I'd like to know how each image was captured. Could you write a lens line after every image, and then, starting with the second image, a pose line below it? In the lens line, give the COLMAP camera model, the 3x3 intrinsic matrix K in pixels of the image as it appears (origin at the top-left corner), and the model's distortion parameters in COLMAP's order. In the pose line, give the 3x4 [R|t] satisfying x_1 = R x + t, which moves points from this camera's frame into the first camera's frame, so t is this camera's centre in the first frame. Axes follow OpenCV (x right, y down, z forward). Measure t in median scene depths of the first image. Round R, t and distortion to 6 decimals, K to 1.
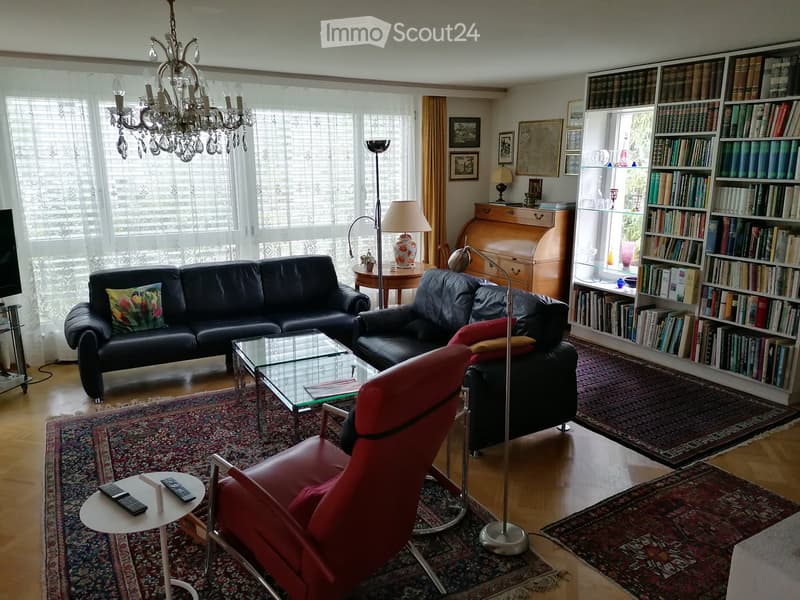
lens RADIAL K [[594.7, 0, 401.2], [0, 594.7, 297.5], [0, 0, 1]] dist [0.010048, 0.003130]
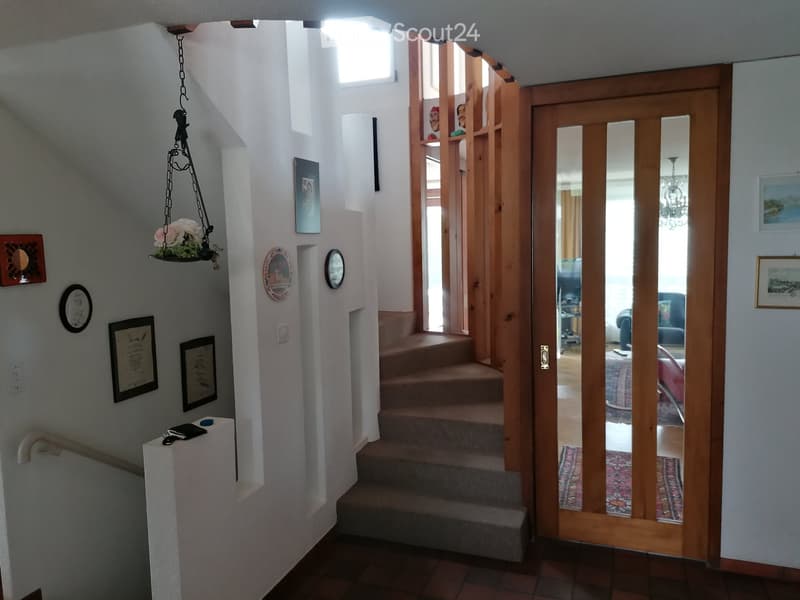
lens RADIAL K [[594.7, 0, 401.1], [0, 594.7, 299.5], [0, 0, 1]] dist [0.010048, 0.003130]
pose [[0.627816, 0.061863, -0.775899, 0.805184], [-0.158297, 0.986152, -0.049459, 0.329805], [0.762095, 0.153874, 0.628915, -1.237123]]
